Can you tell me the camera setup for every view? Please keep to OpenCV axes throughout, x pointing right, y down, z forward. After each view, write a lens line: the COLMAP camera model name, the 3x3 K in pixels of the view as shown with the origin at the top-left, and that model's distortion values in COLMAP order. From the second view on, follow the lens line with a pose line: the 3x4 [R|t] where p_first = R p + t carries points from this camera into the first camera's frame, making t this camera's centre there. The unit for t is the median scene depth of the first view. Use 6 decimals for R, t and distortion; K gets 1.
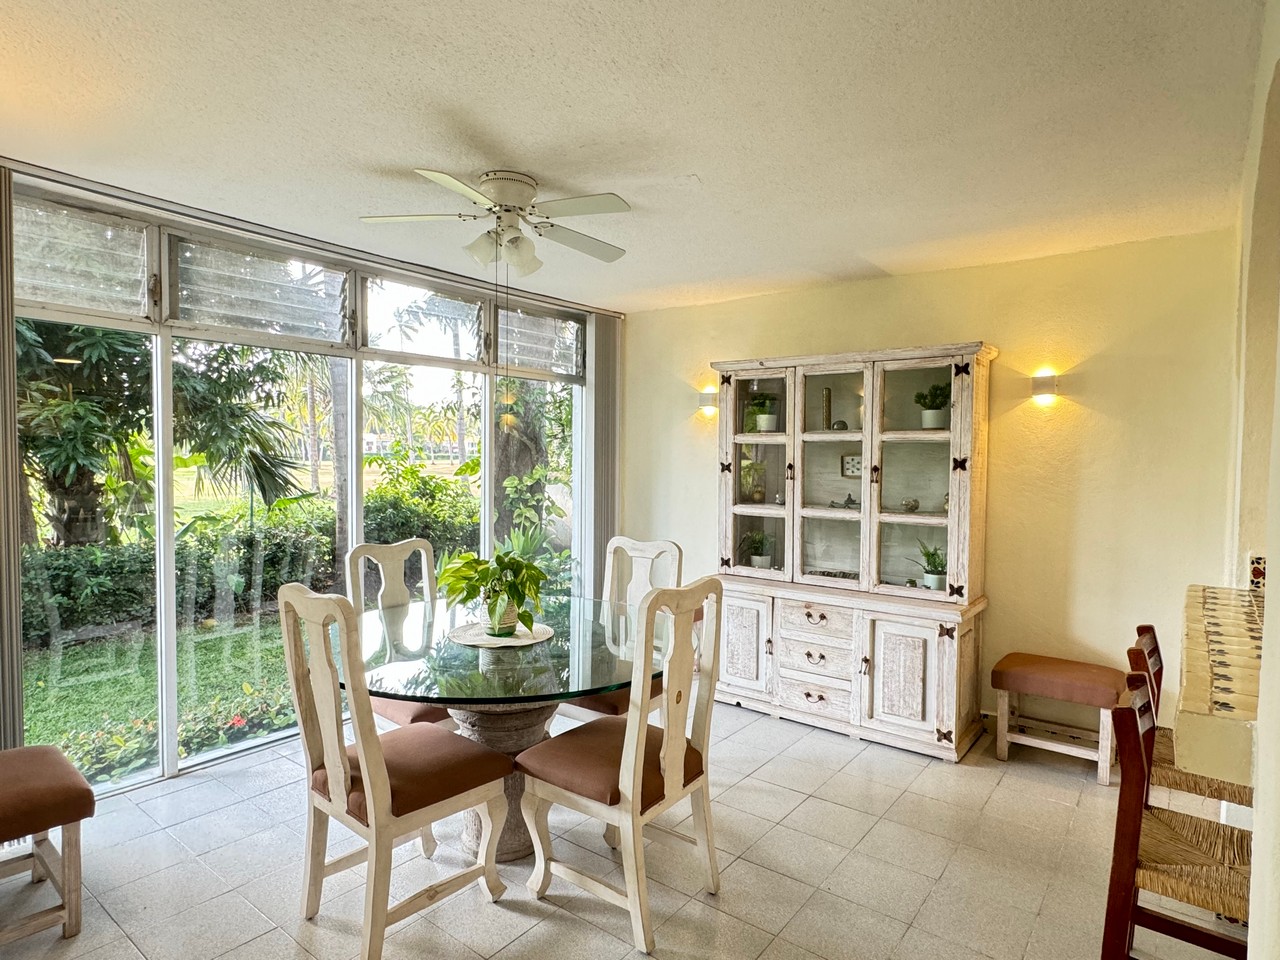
lens RADIAL K [[714.0, 0, 634.3], [0, 714.0, 479.9], [0, 0, 1]] dist [0.004790, -0.001714]
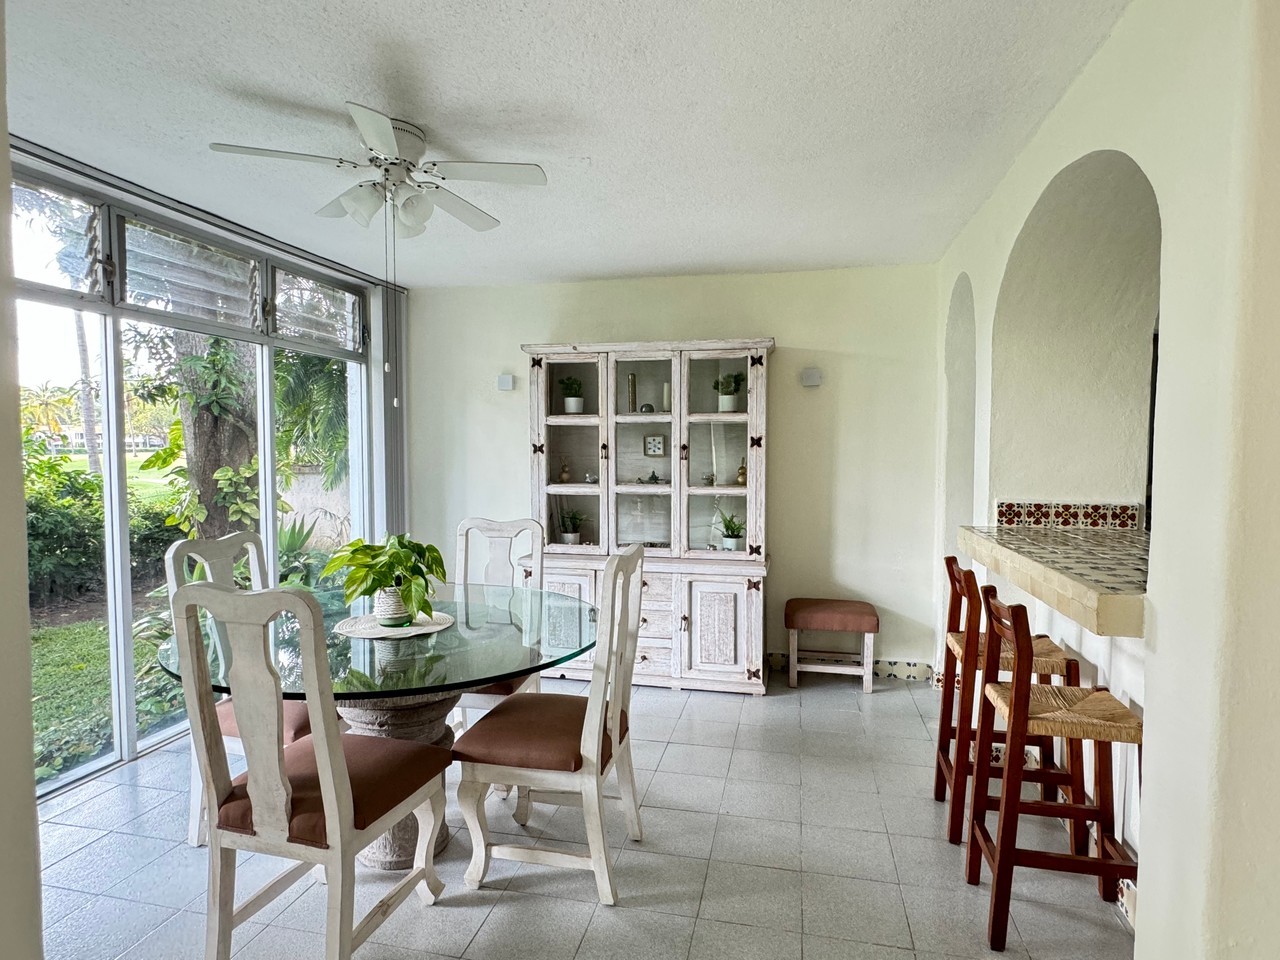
lens RADIAL K [[714.0, 0, 612.7], [0, 714.0, 481.8], [0, 0, 1]] dist [0.004790, -0.001714]
pose [[0.908079, -0.027951, 0.417865, -0.246575], [0.022147, 0.999579, 0.018733, 0.015959], [-0.418213, -0.007756, 0.908316, 0.035552]]
